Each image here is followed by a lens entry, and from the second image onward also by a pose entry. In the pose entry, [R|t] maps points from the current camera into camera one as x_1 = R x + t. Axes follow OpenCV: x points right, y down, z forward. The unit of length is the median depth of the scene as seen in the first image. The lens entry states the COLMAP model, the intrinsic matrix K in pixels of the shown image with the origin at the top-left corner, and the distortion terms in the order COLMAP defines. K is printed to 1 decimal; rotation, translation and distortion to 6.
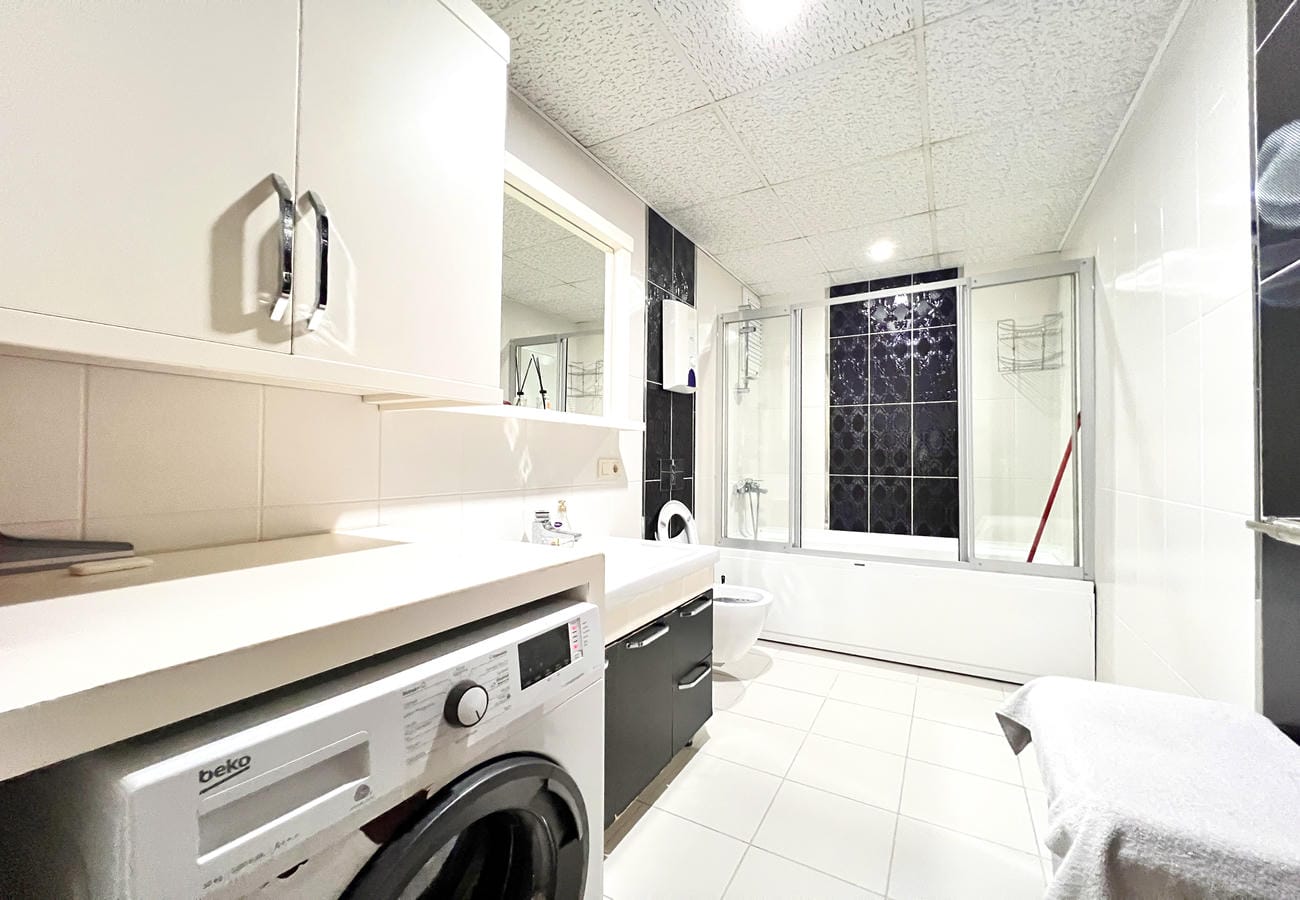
lens RADIAL K [[518.0, 0, 650.9], [0, 518.0, 451.8], [0, 0, 1]] dist [0.000436, -0.000079]
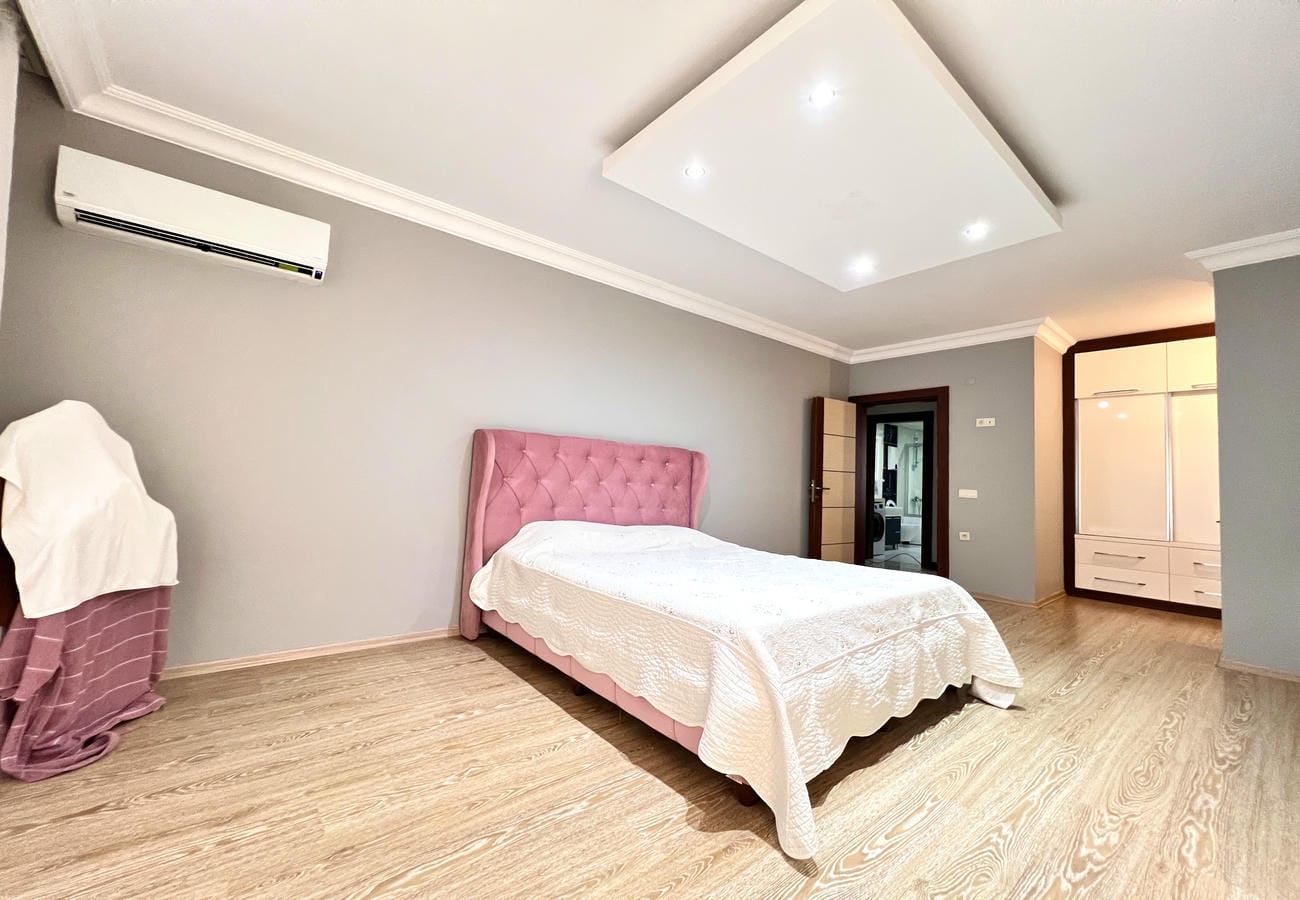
lens RADIAL K [[515.0, 0, 652.3], [0, 515.0, 451.0], [0, 0, 1]] dist [-0.000340, 0.000508]
pose [[0.935005, 0.015724, -0.354285, -0.233962], [-0.033570, 0.998455, -0.044282, -0.034100], [0.353042, 0.053297, 0.934088, -2.876607]]
